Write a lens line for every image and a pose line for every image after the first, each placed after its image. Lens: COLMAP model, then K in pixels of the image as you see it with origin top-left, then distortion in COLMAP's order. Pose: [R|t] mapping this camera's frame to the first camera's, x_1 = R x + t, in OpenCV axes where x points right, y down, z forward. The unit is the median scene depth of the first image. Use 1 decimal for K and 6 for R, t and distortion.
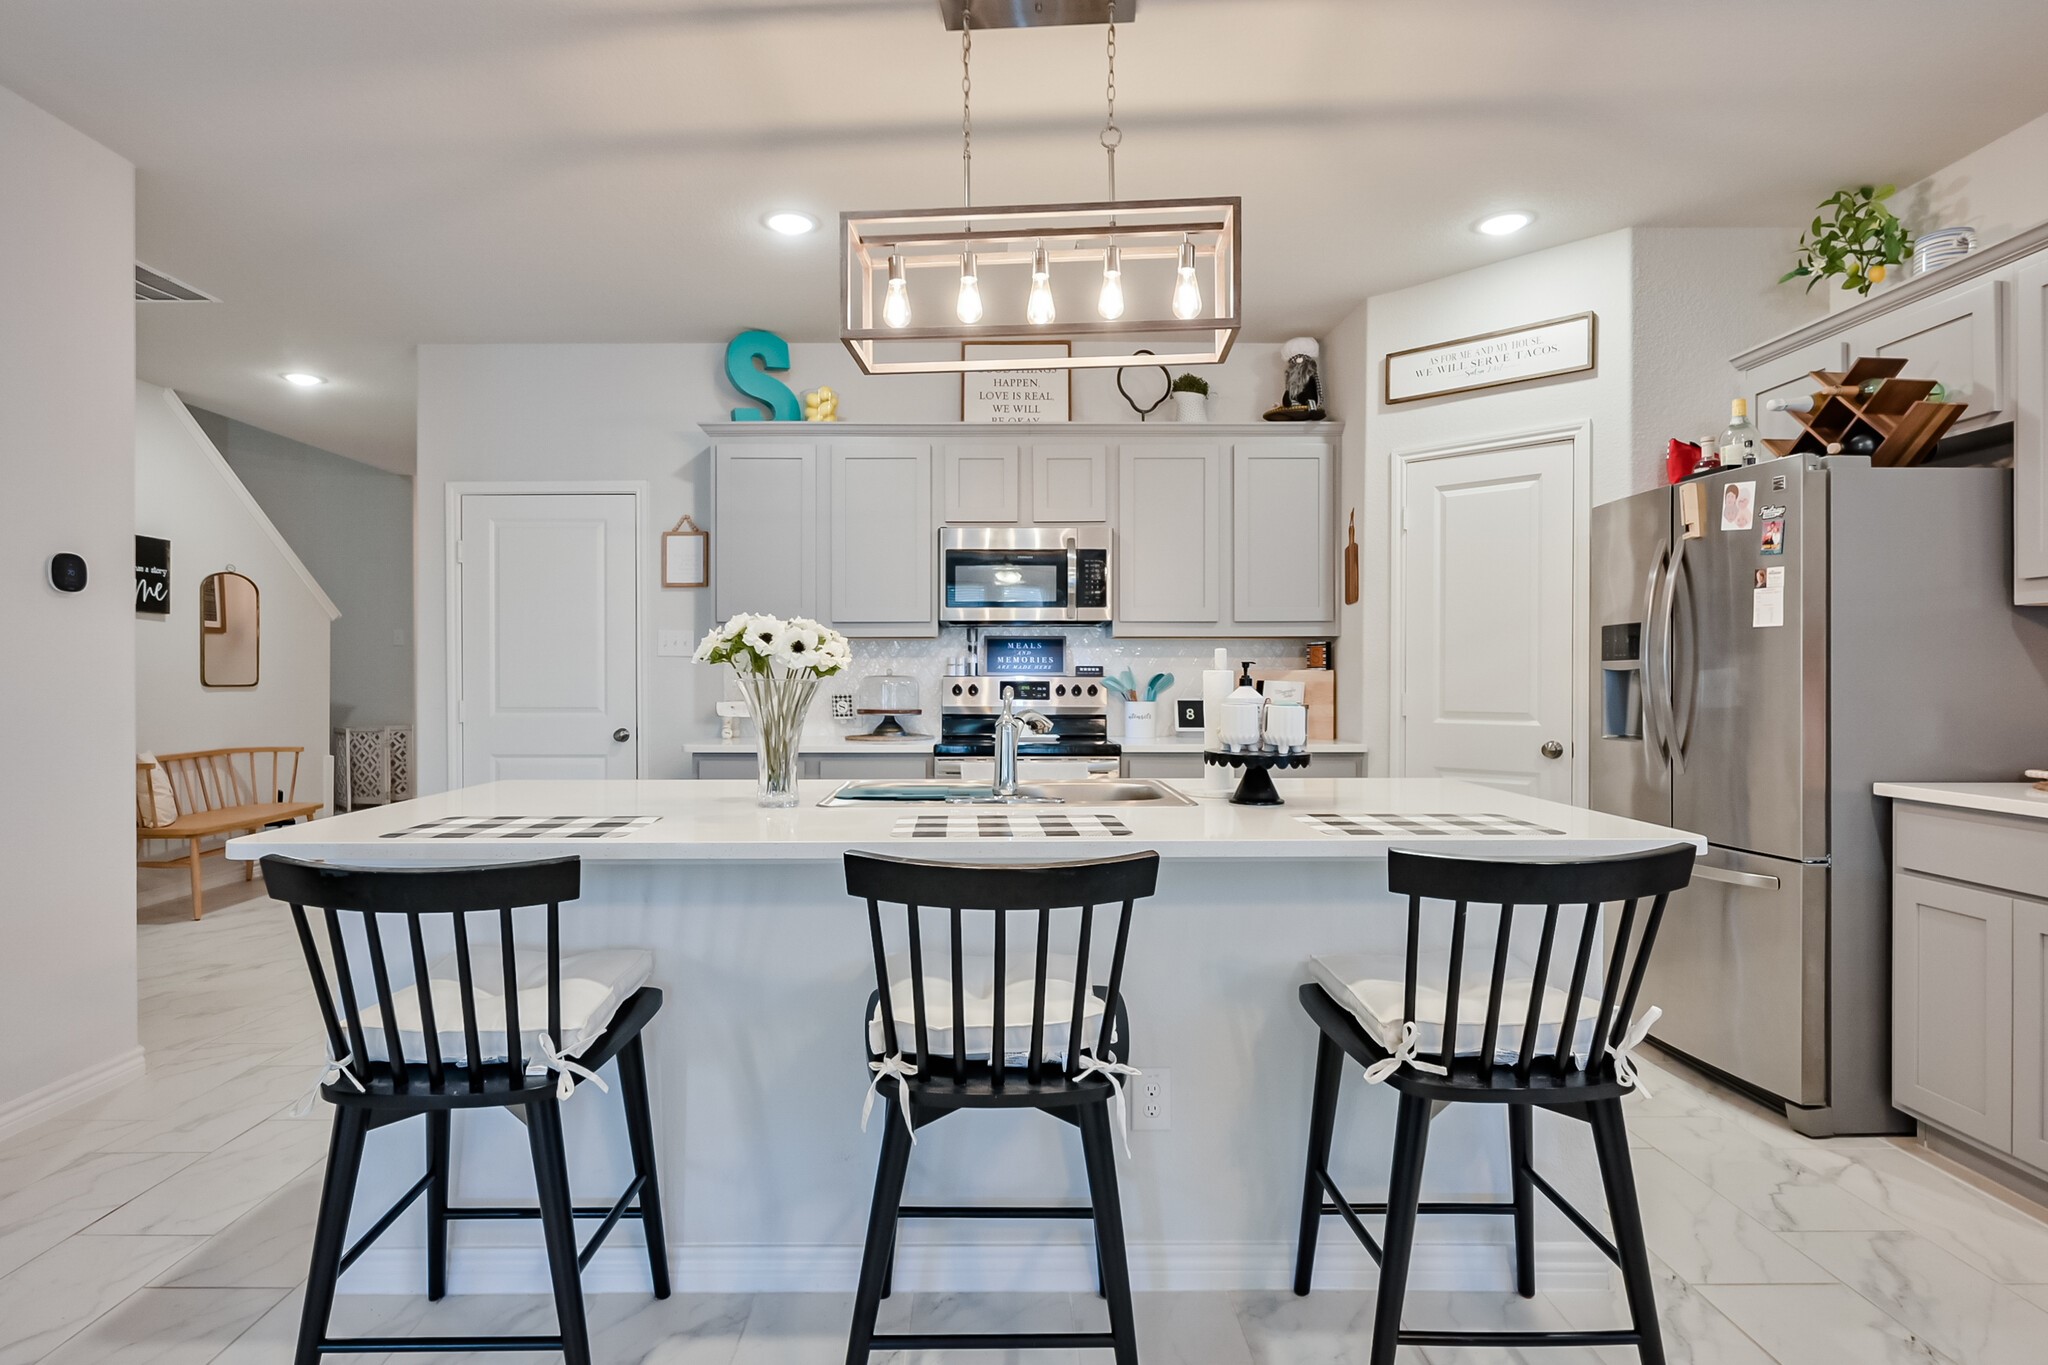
lens RADIAL K [[1059.2, 0, 1004.3], [0, 1059.2, 689.1], [0, 0, 1]] dist [0.000321, -0.002289]
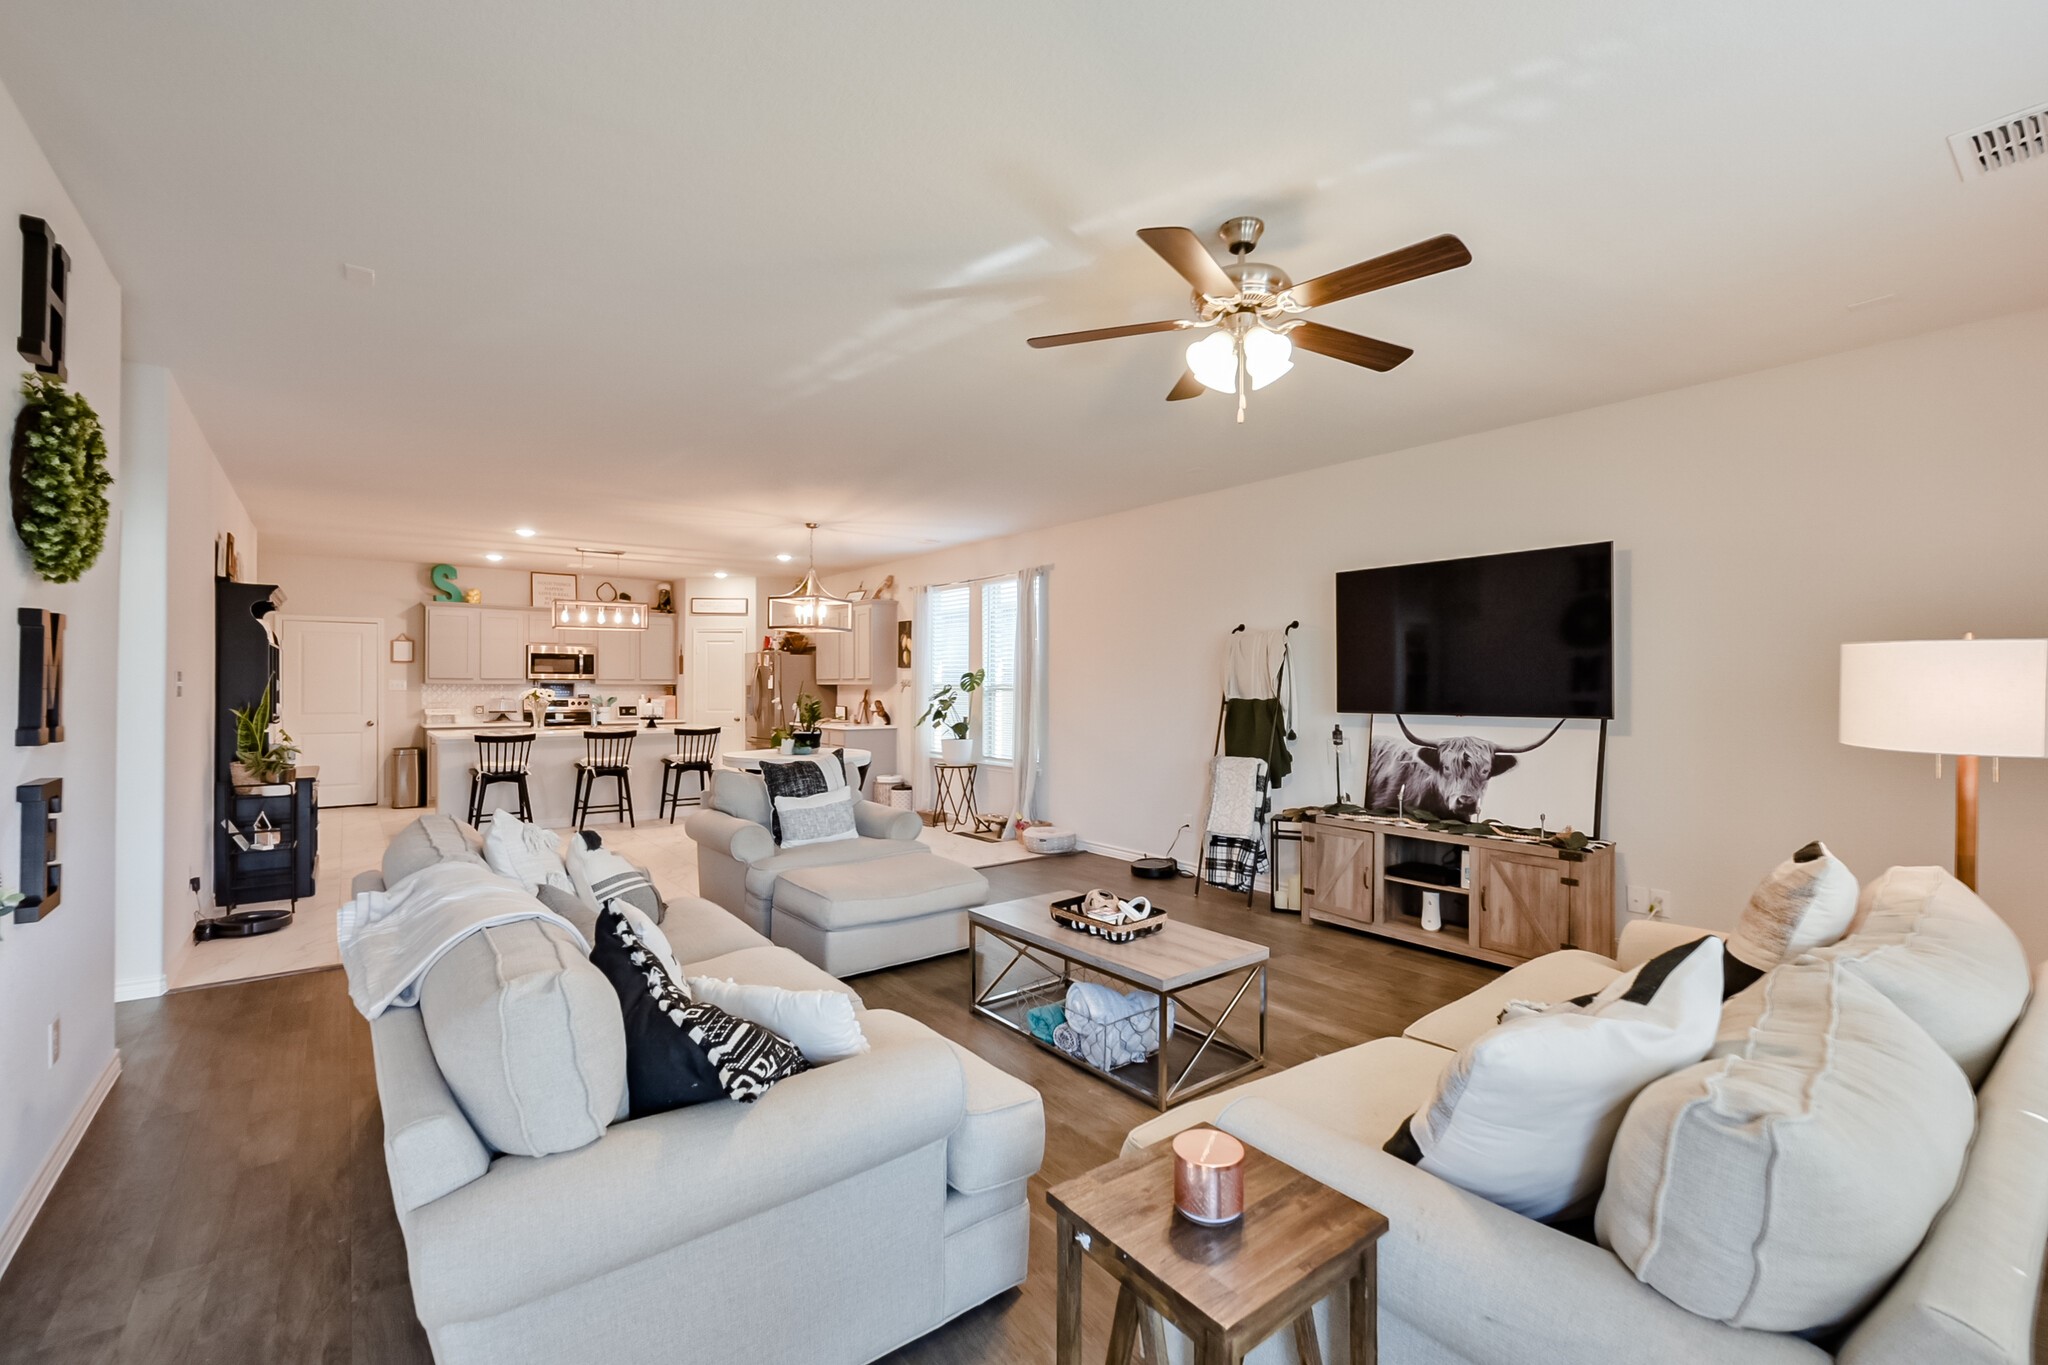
lens RADIAL K [[882.2, 0, 1025.6], [0, 882.2, 683.9], [0, 0, 1]] dist [0.000946, 0.000033]
pose [[0.796732, 0.004618, 0.604315, -0.413695], [0.004809, 0.999891, -0.013981, -0.011775], [-0.604314, 0.014045, 0.796623, -1.605318]]
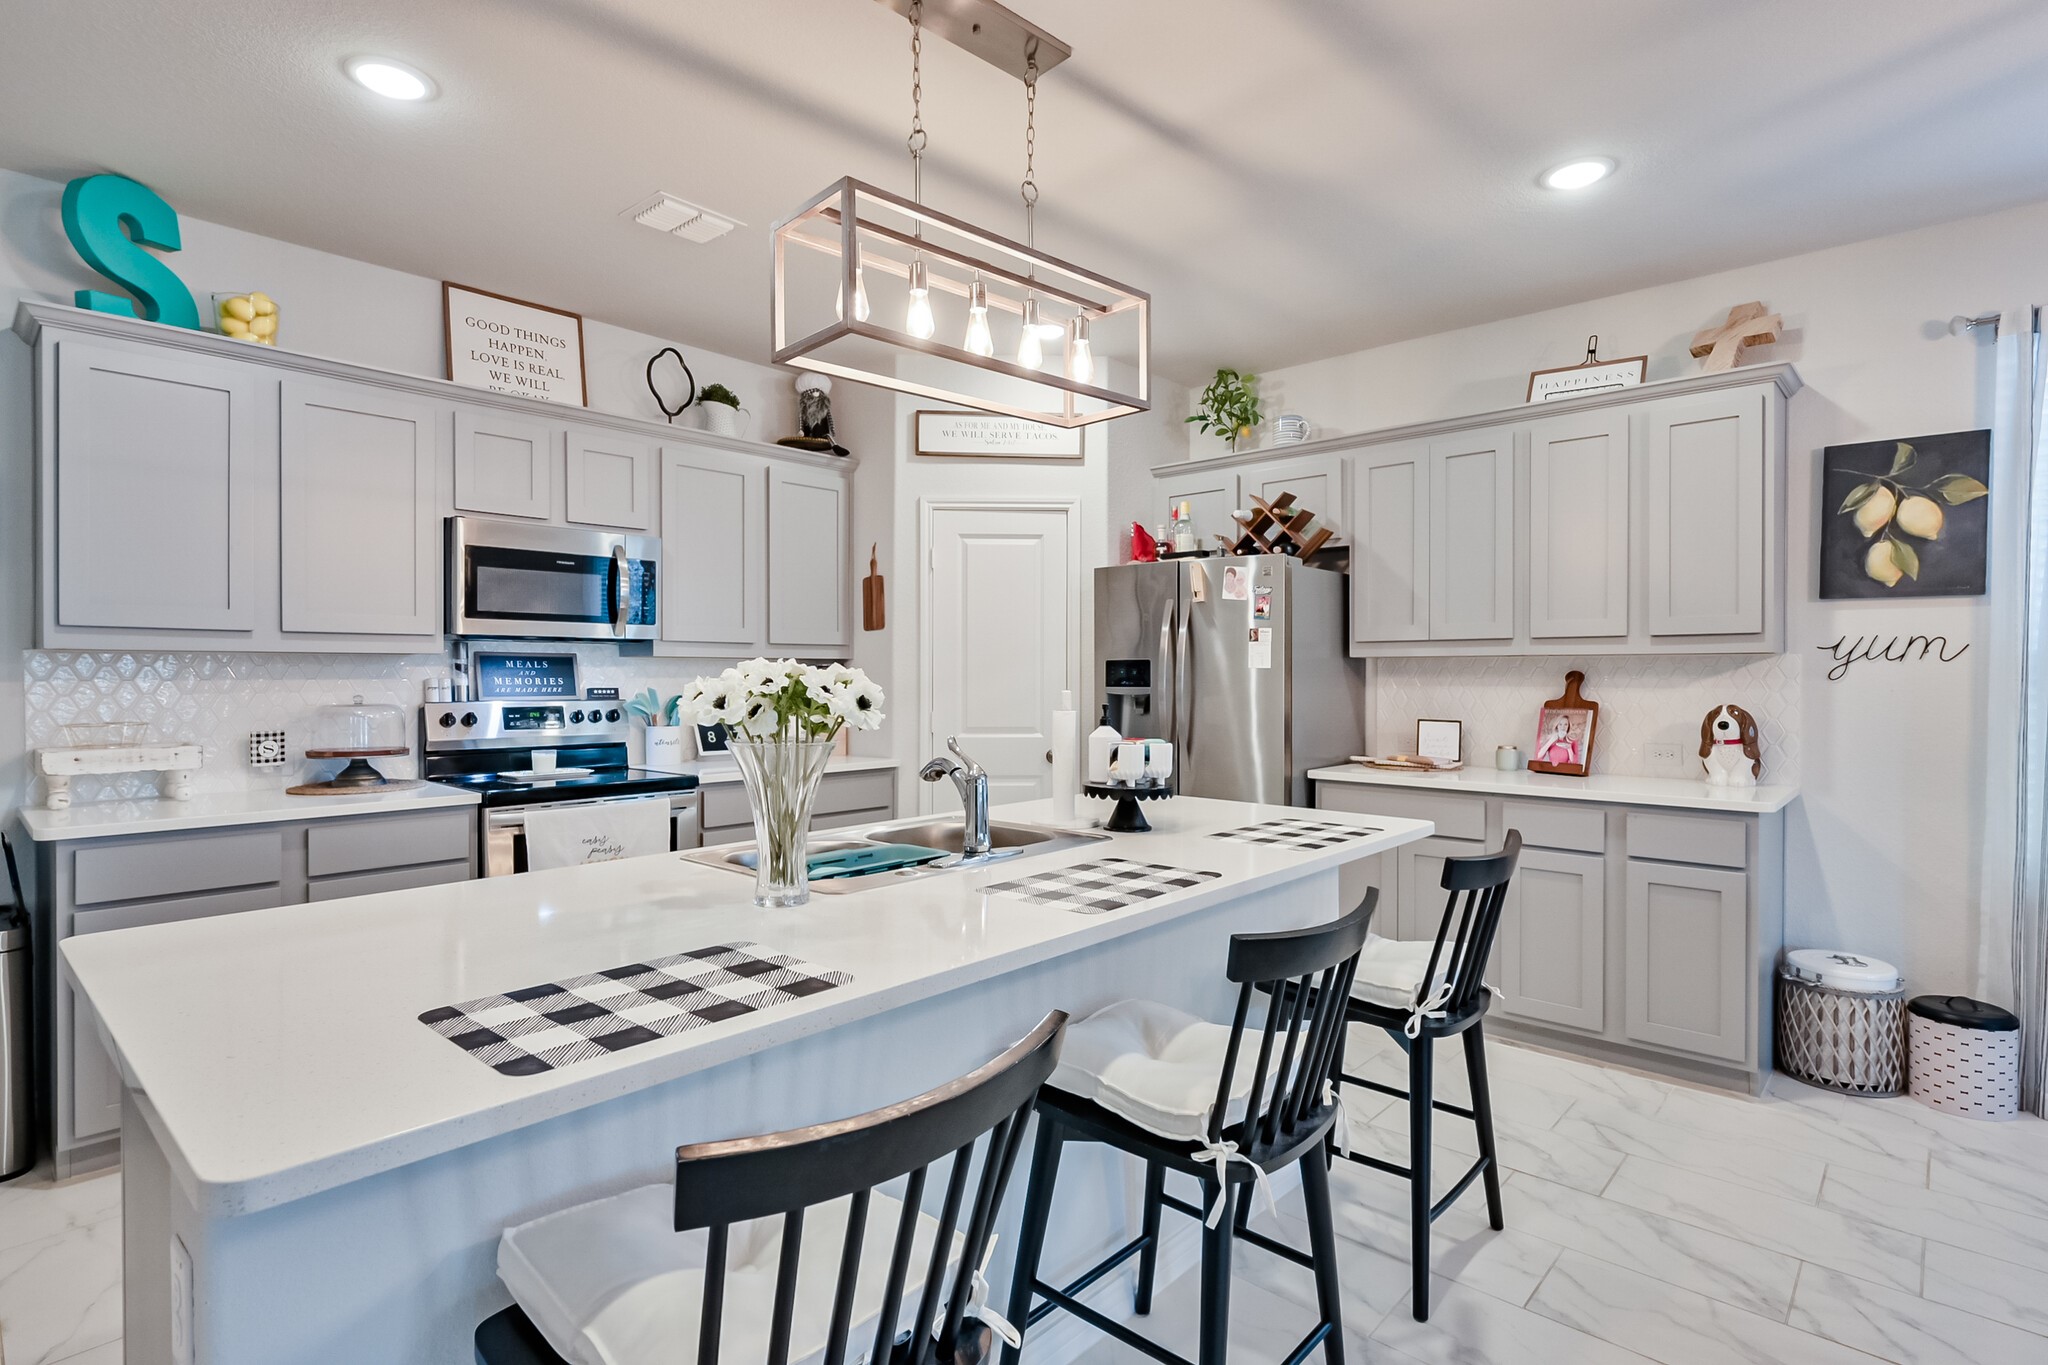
lens RADIAL K [[1018.2, 0, 1012.3], [0, 1018.2, 673.8], [0, 0, 1]] dist [0.002859, -0.001089]
pose [[0.679120, 0.000167, 0.734027, -0.331720], [0.006727, 0.999957, -0.006451, -0.027294], [-0.733996, 0.009319, 0.679090, 0.181382]]
